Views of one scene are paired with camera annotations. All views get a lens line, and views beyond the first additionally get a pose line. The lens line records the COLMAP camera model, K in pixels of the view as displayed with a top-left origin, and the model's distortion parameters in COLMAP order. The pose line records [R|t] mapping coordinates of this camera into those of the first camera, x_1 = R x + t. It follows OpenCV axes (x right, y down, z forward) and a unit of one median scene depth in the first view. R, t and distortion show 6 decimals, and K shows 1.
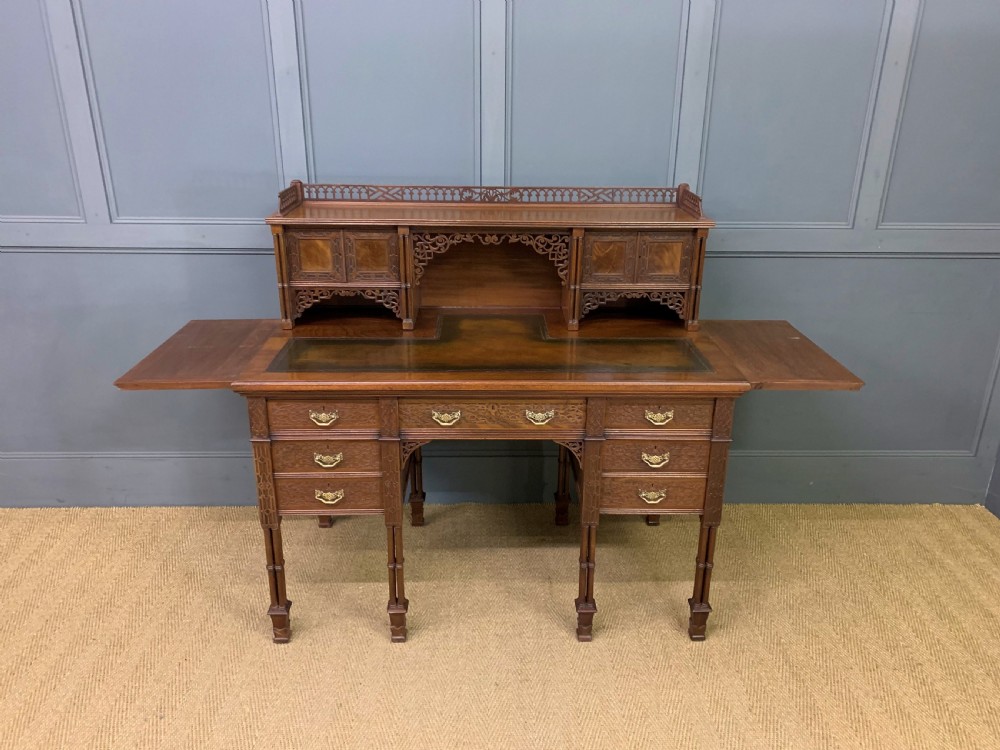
lens RADIAL K [[765.8, 0, 502.4], [0, 765.8, 372.6], [0, 0, 1]] dist [0.071374, -0.095412]
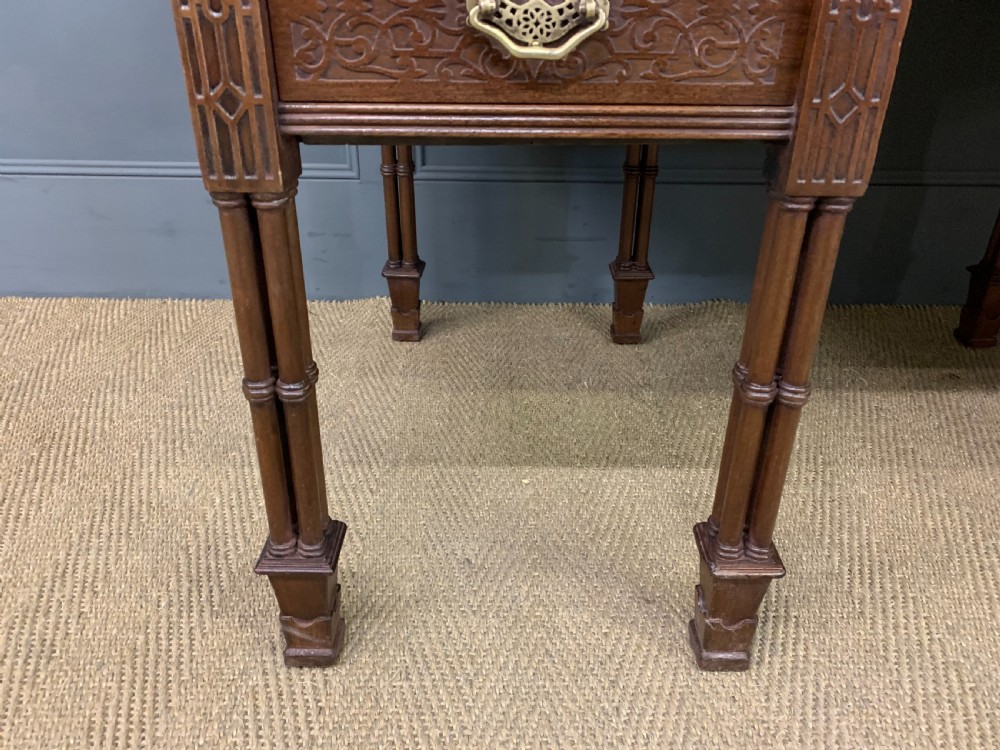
lens RADIAL K [[765.8, 0, 502.4], [0, 765.8, 372.6], [0, 0, 1]] dist [0.071374, -0.095412]
pose [[0.999558, 0.012947, -0.026769, -0.205993], [-0.009560, 0.992363, 0.122983, 0.204504], [0.028157, -0.122673, 0.992048, 0.720875]]
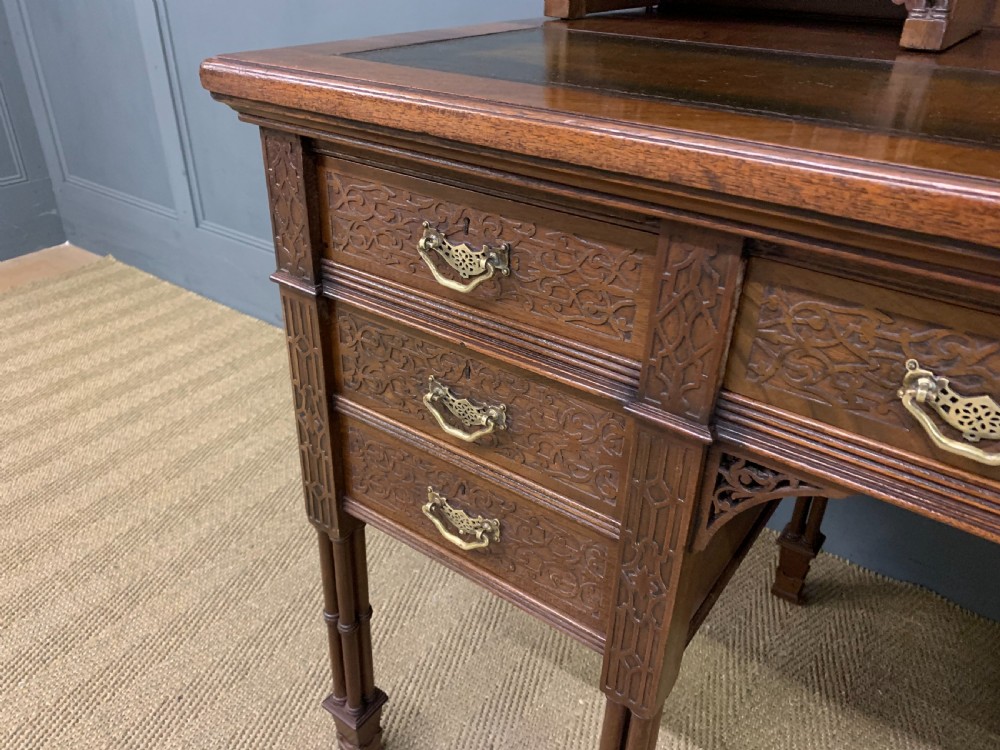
lens RADIAL K [[772.5, 0, 497.4], [0, 772.5, 374.8], [0, 0, 1]] dist [0.021781, -0.013100]
pose [[0.797307, 0.308769, -0.518616, -0.063125], [-0.231152, 0.949939, 0.210200, 0.032173], [0.557557, -0.047715, 0.828766, 0.684504]]
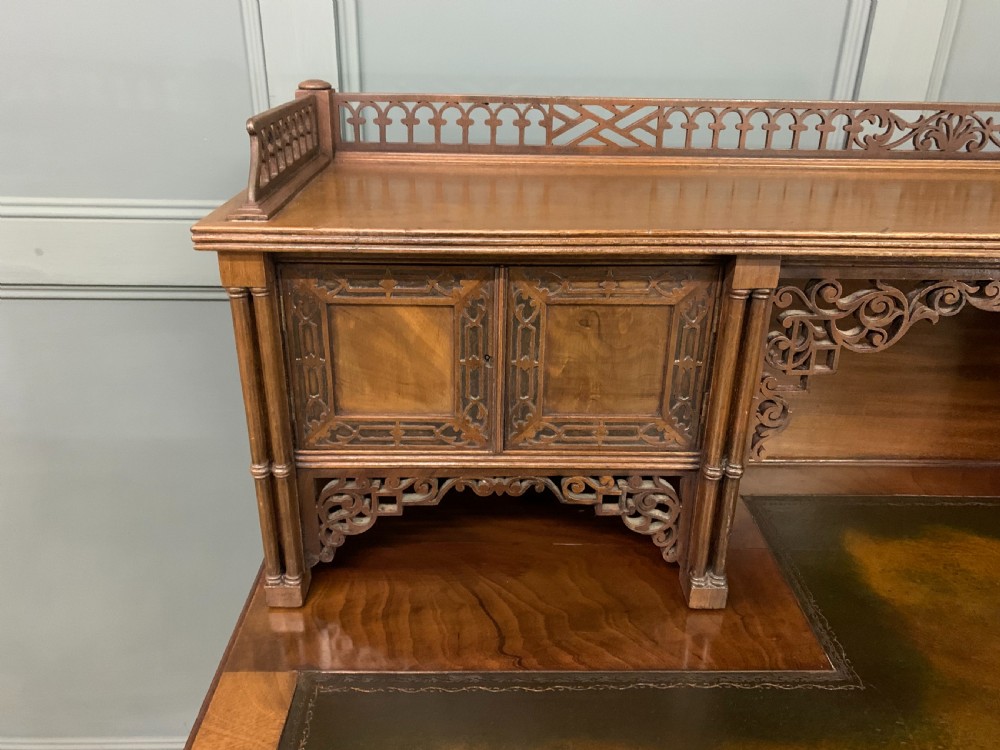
lens RADIAL K [[773.0, 0, 501.1], [0, 773.0, 370.2], [0, 0, 1]] dist [0.021370, -0.011747]
pose [[0.999943, 0.008130, -0.006937, -0.200934], [-0.007734, 0.998442, 0.055258, -0.161395], [0.007375, -0.055201, 0.998448, 0.726093]]
